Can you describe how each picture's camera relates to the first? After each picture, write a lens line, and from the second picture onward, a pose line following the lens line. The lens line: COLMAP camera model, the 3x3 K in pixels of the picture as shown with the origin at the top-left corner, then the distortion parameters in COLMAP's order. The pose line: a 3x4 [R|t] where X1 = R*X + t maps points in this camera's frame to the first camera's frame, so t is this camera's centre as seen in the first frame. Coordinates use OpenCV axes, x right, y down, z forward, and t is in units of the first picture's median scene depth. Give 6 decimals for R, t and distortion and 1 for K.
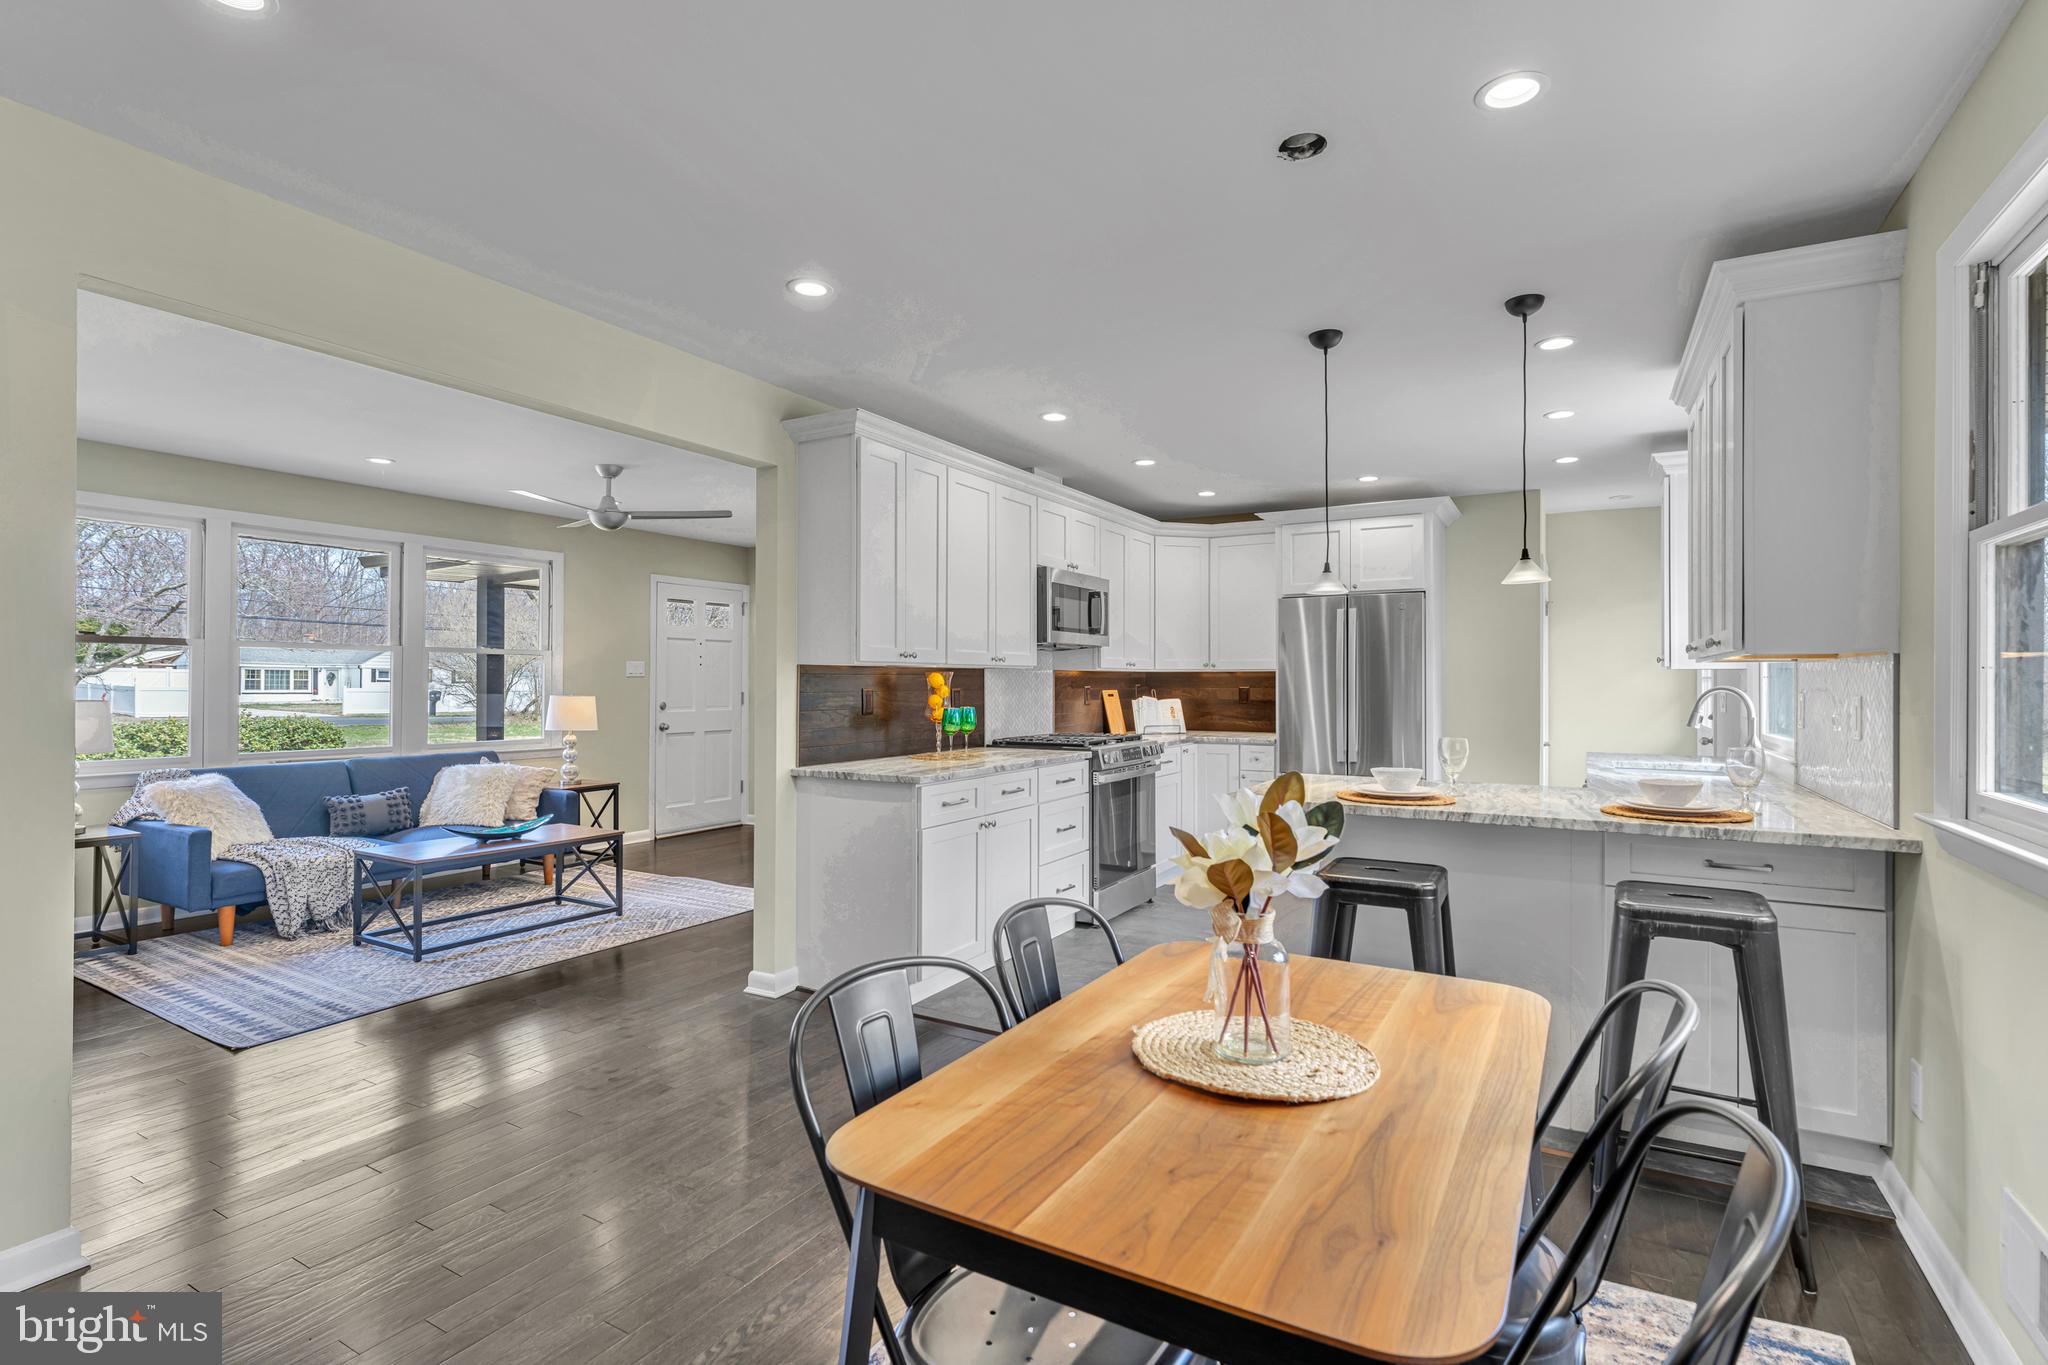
lens RADIAL K [[954.4, 0, 1033.1], [0, 954.4, 677.4], [0, 0, 1]] dist [-0.010523, 0.000226]
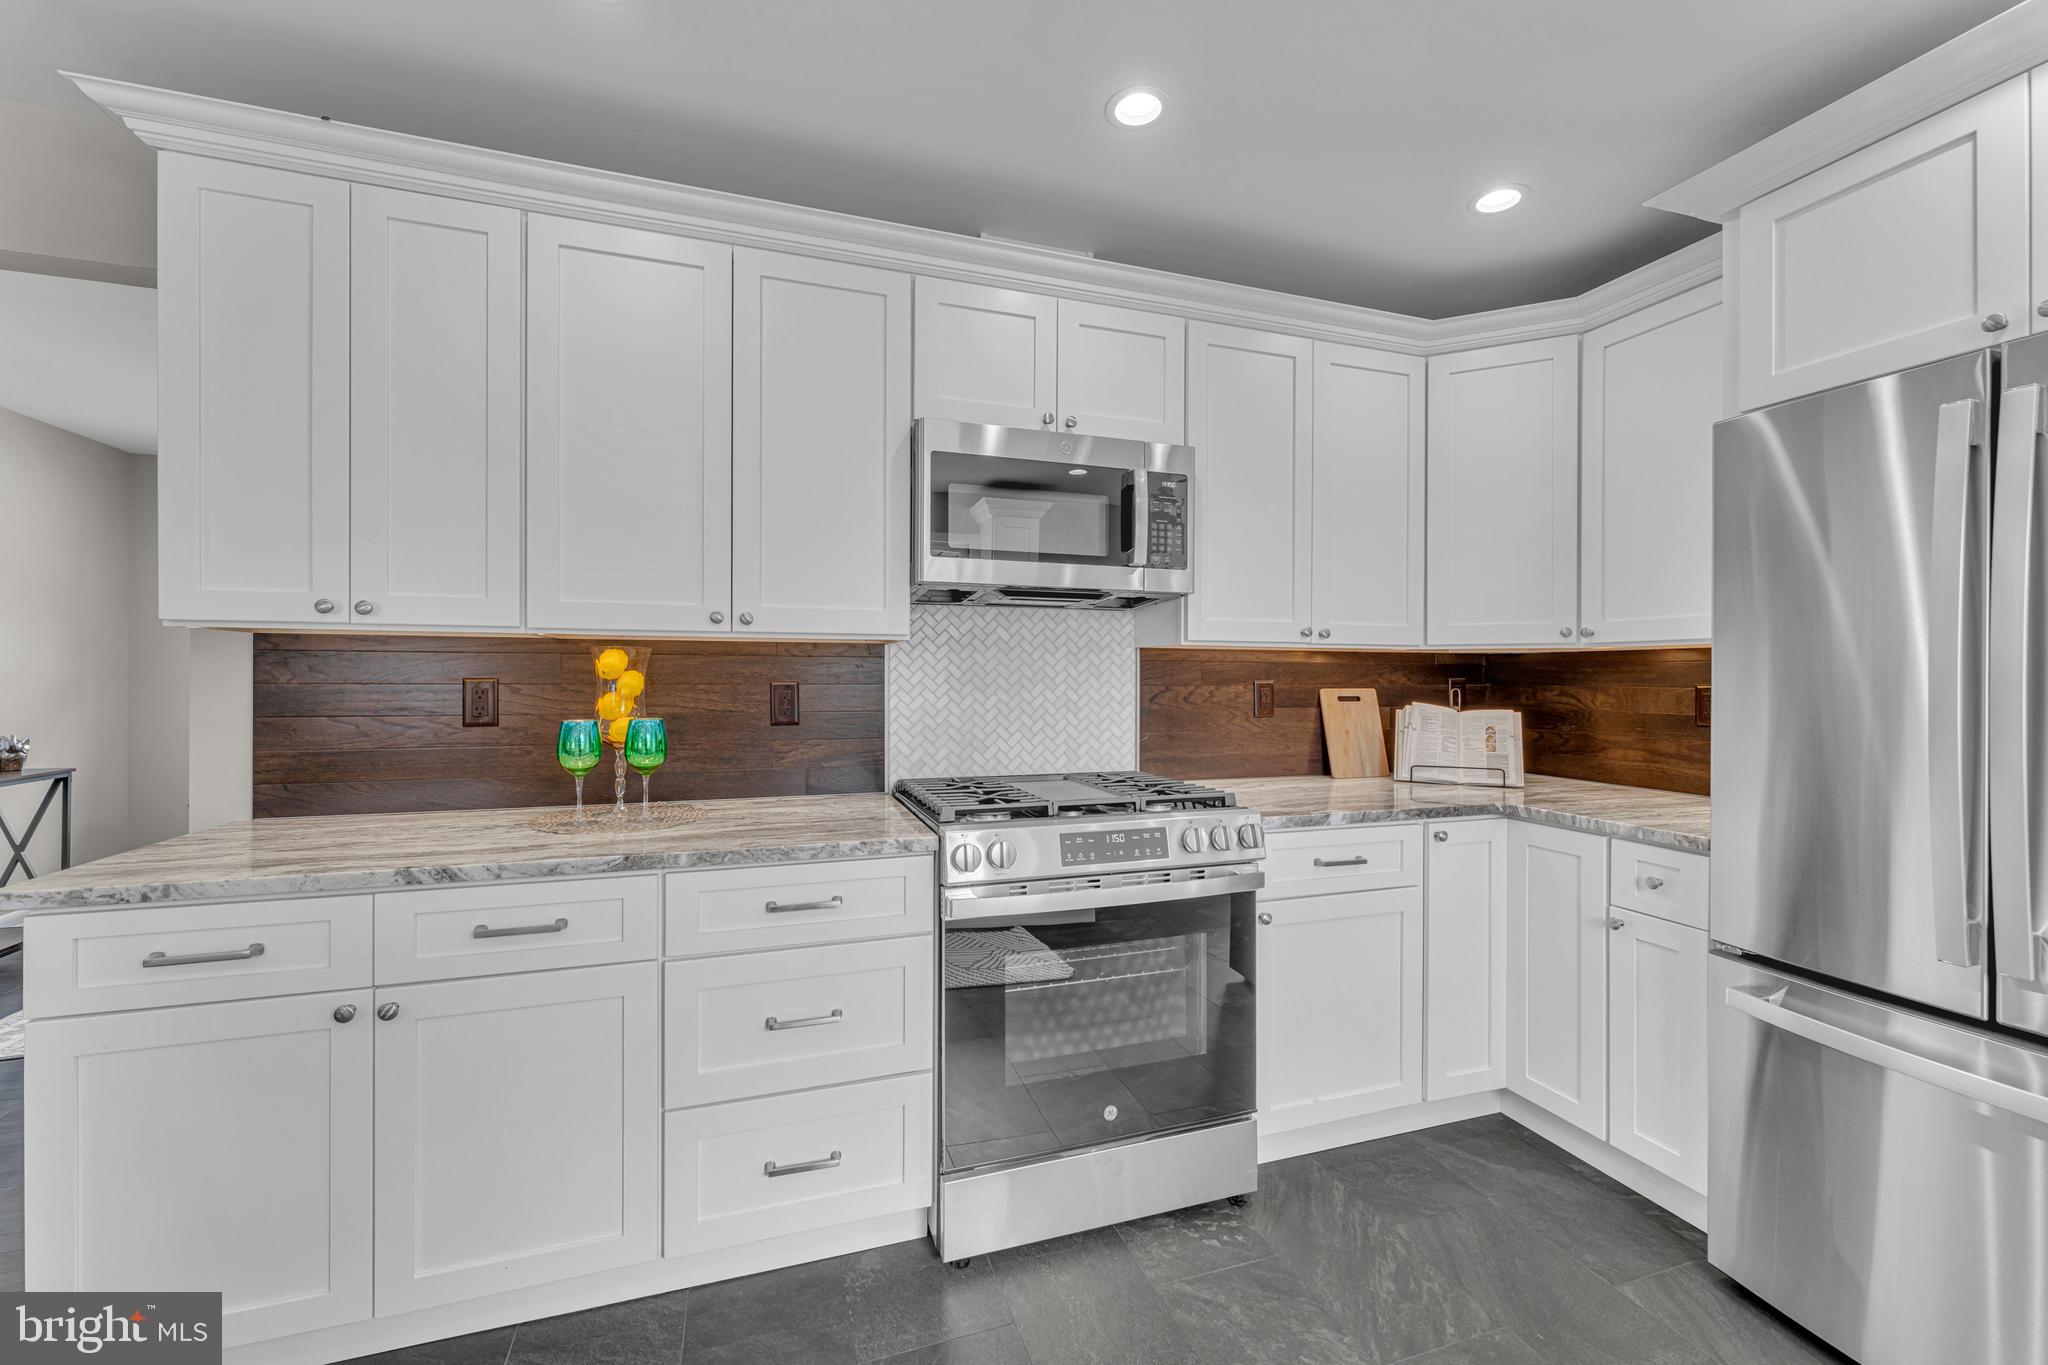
lens RADIAL K [[815.4, 0, 1036.2], [0, 815.4, 672.3], [0, 0, 1]] dist [-0.003474, 0.000361]
pose [[0.751819, 0.001849, -0.659367, 0.308761], [-0.001902, 0.999998, 0.000636, 0.006233], [0.659367, 0.000776, 0.751821, 0.723801]]
